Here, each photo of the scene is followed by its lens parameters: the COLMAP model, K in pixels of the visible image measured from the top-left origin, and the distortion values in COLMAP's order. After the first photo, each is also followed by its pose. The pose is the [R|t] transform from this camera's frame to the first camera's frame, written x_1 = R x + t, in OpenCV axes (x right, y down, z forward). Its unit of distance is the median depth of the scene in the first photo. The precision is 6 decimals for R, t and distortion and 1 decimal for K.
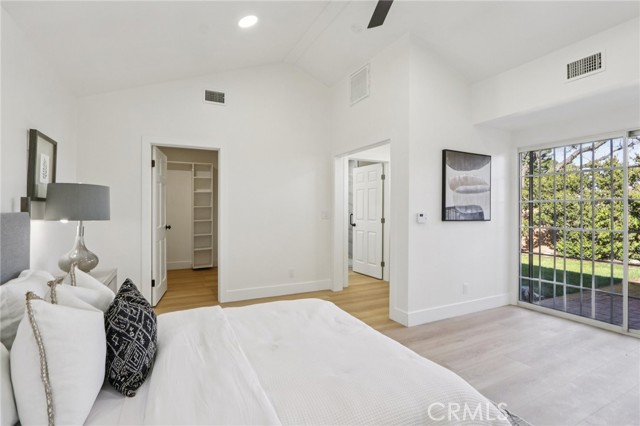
lens RADIAL K [[298.5, 0, 308.9], [0, 298.5, 209.9], [0, 0, 1]] dist [-0.017466, 0.004321]
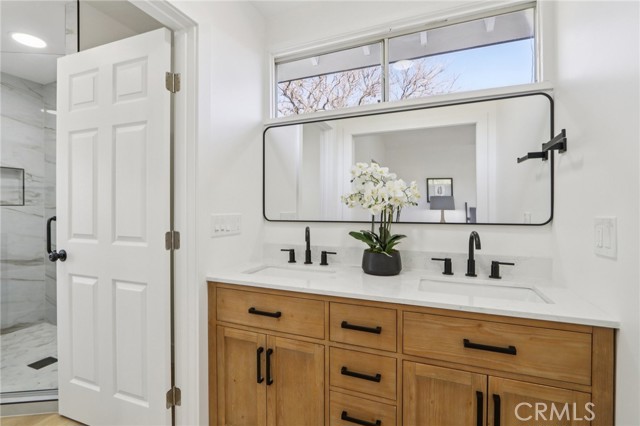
lens RADIAL K [[300.0, 0, 307.8], [0, 300.0, 205.8], [0, 0, 1]] dist [-0.011595, 0.000270]
pose [[0.755886, -0.003581, 0.654694, 0.247214], [0.007569, 0.999966, -0.003270, 0.009148], [-0.654660, 0.007427, 0.755887, 1.082139]]
